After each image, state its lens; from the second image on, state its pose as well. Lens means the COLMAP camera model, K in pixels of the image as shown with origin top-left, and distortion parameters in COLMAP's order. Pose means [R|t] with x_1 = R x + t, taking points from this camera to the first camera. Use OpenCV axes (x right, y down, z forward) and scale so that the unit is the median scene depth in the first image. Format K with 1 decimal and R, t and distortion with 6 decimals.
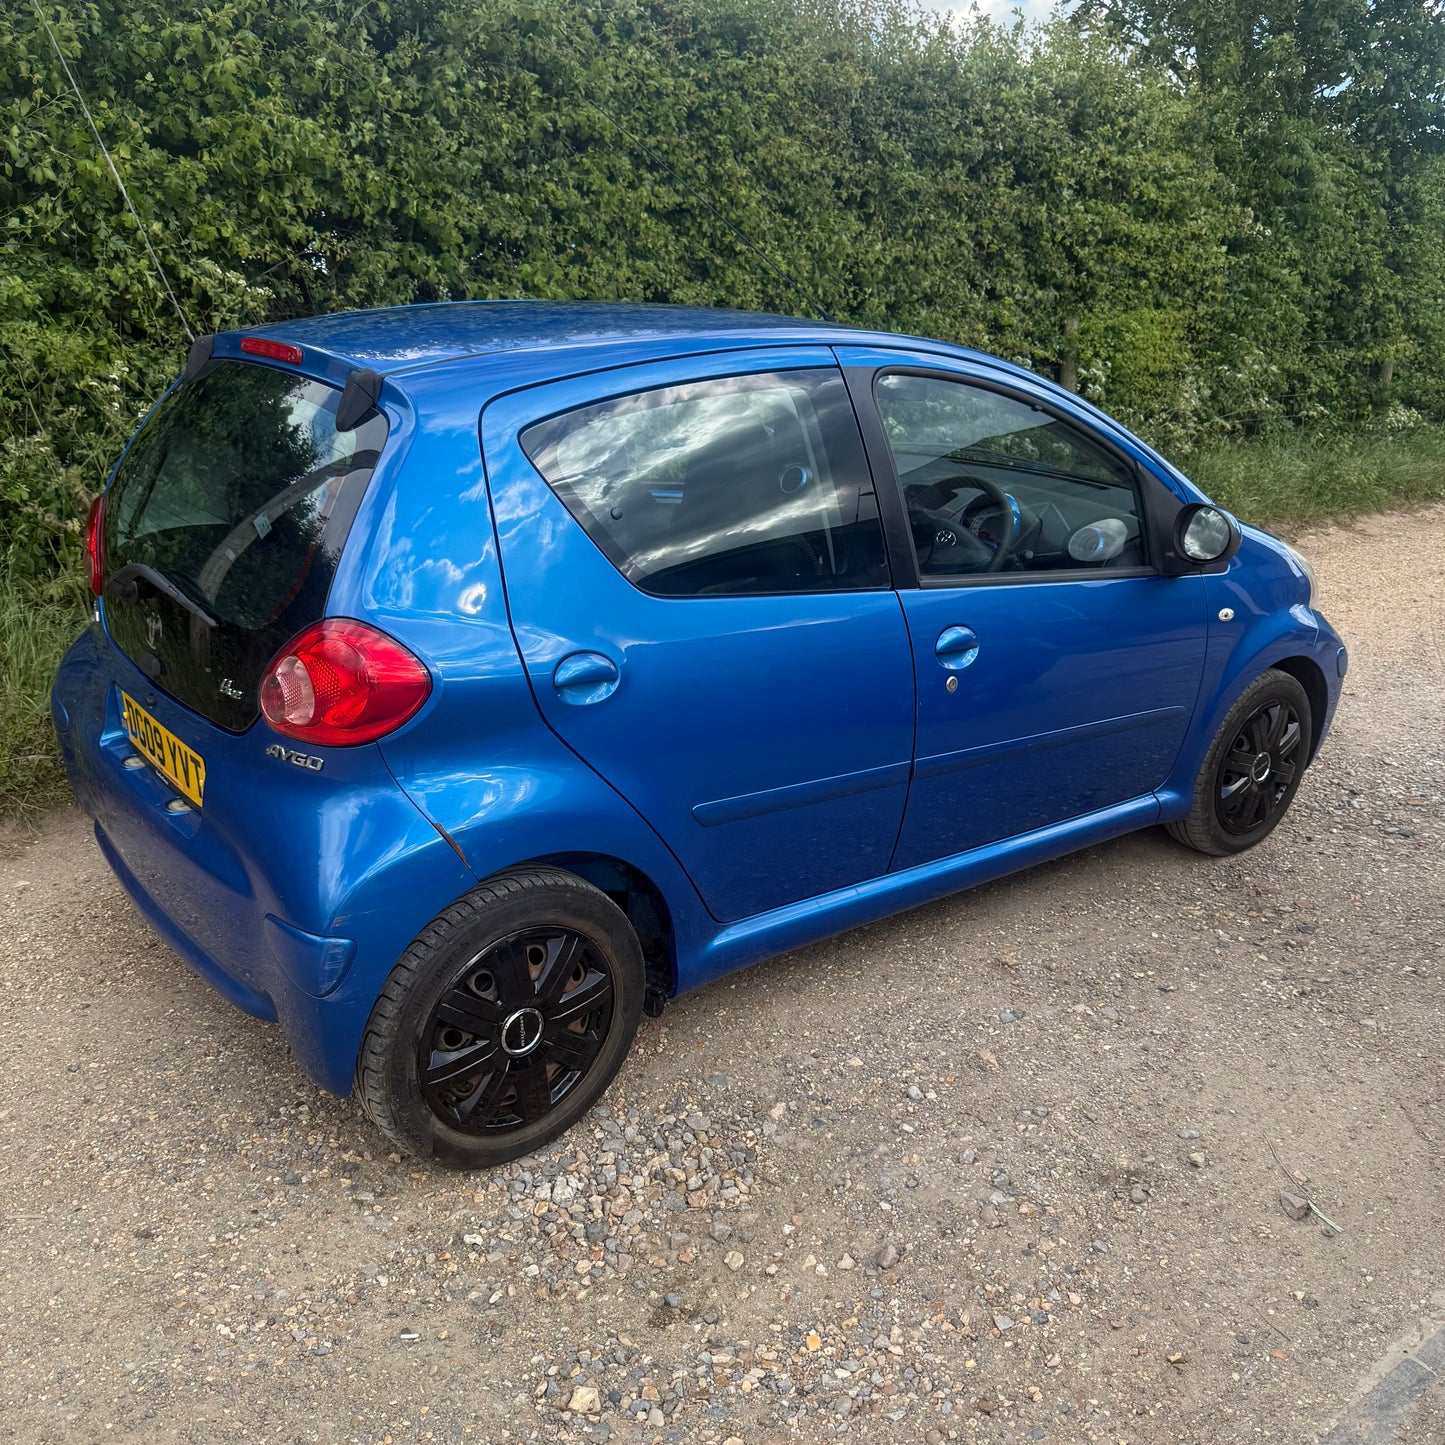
lens RADIAL K [[1357.5, 0, 722.5], [0, 1357.5, 722.5], [0, 0, 1]] dist [0.031650, -0.052544]
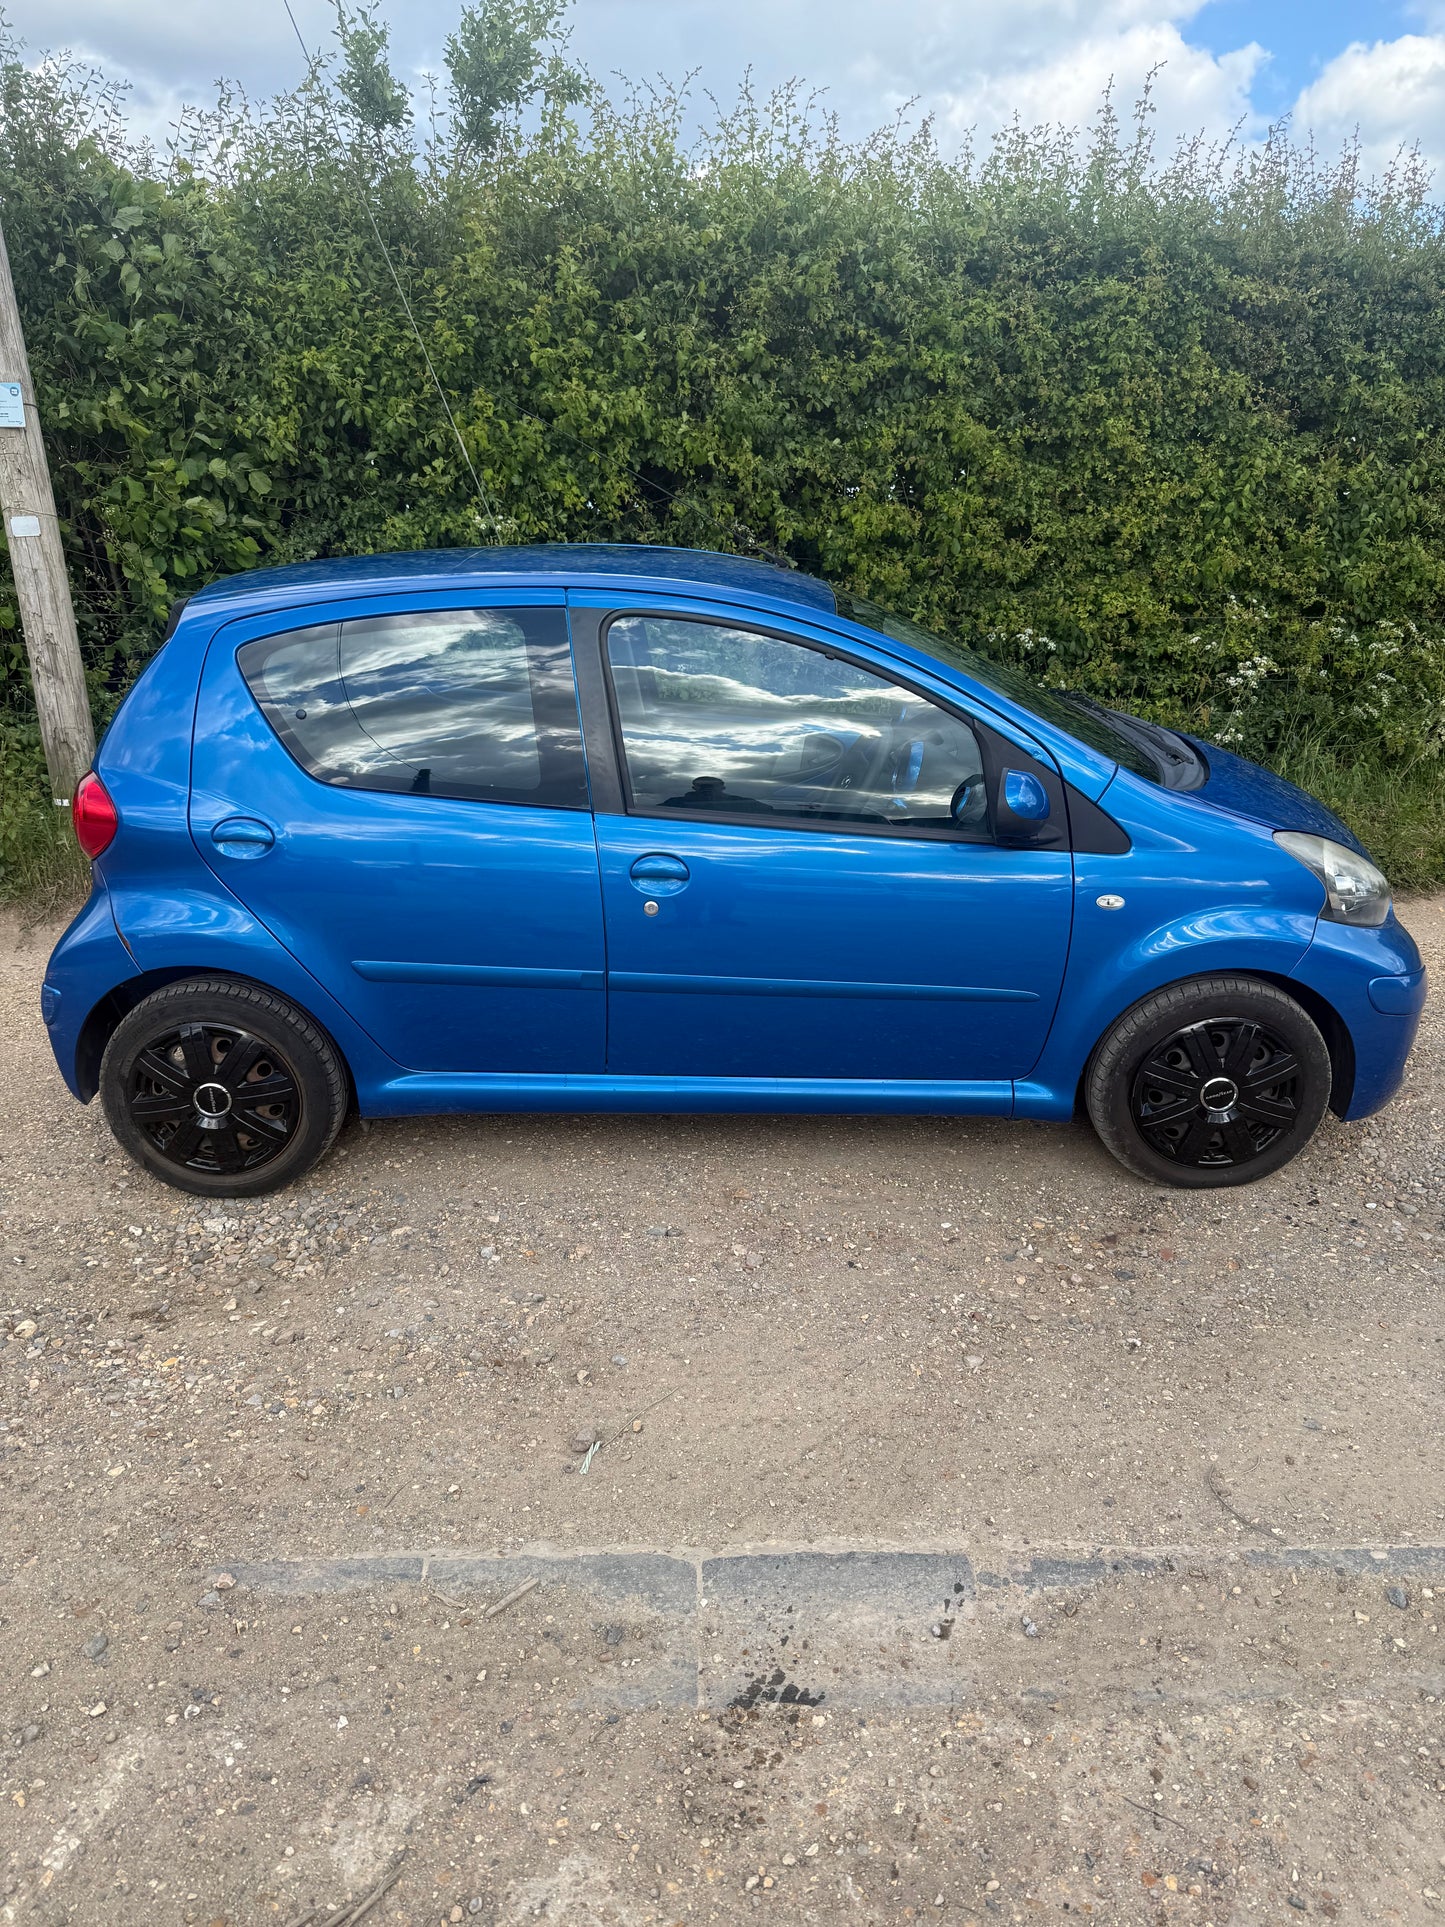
lens RADIAL K [[1373.6, 0, 721.4], [0, 1373.6, 935.0], [0, 0, 1]] dist [0.008791, -0.001425]
pose [[0.793937, 0.172435, -0.583035, 0.825657], [-0.176990, 0.982957, 0.049700, -0.069337], [0.581668, 0.063733, 0.810926, 0.159078]]
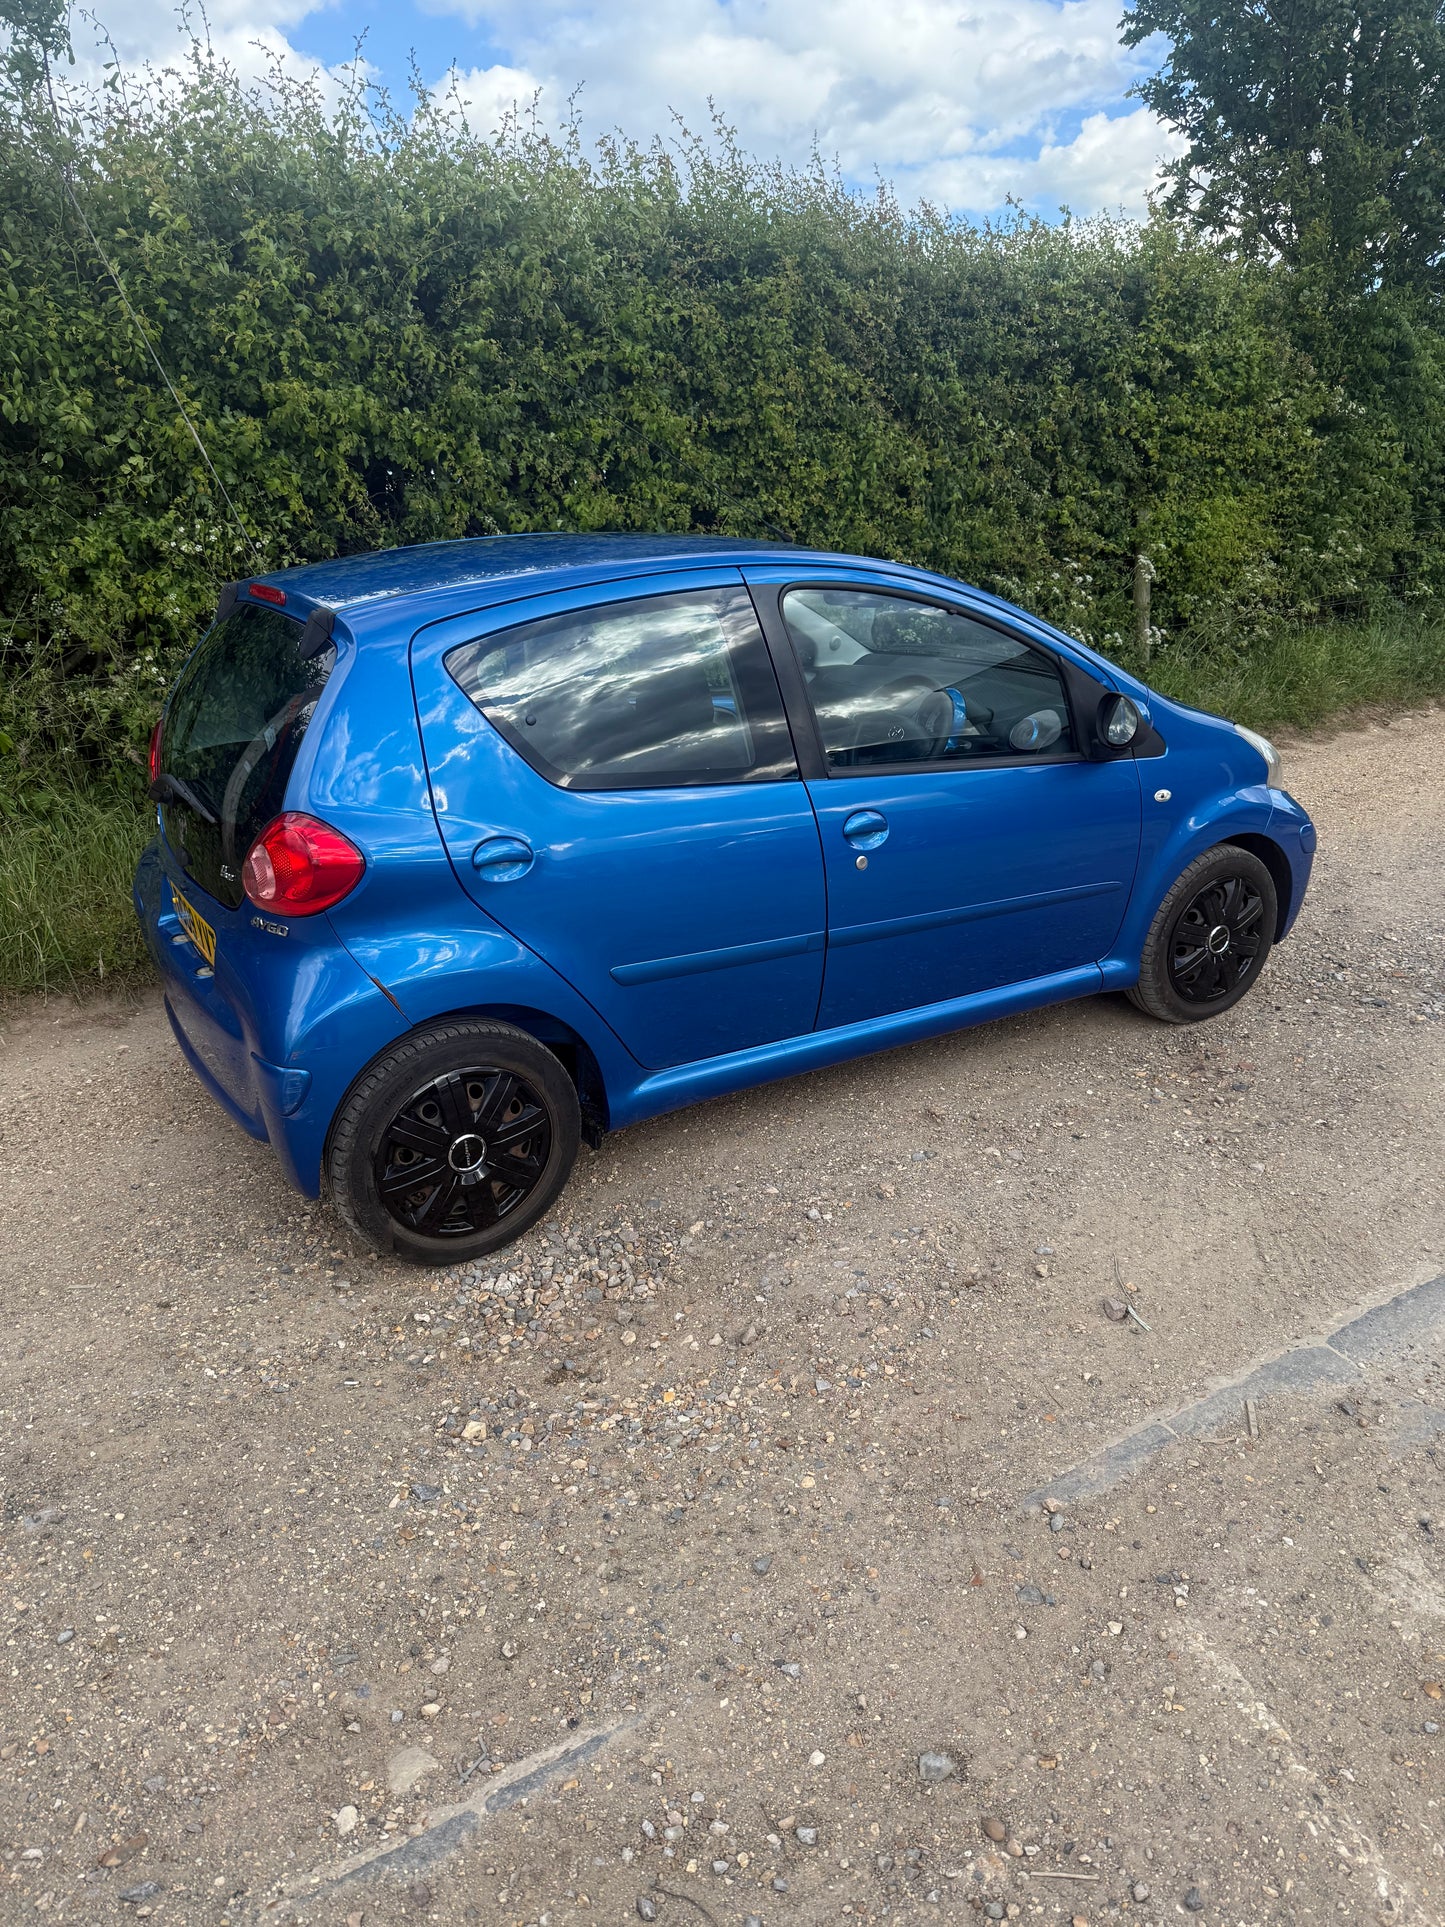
lens RADIAL K [[1339.1, 0, 717.9], [0, 1339.1, 970.1], [0, 0, 1]] dist [0.061194, -0.090053]
pose [[0.991527, -0.008309, -0.129633, 0.190981], [0.012558, 0.999409, 0.031990, 0.023658], [0.129291, -0.033347, 0.991046, -0.126435]]
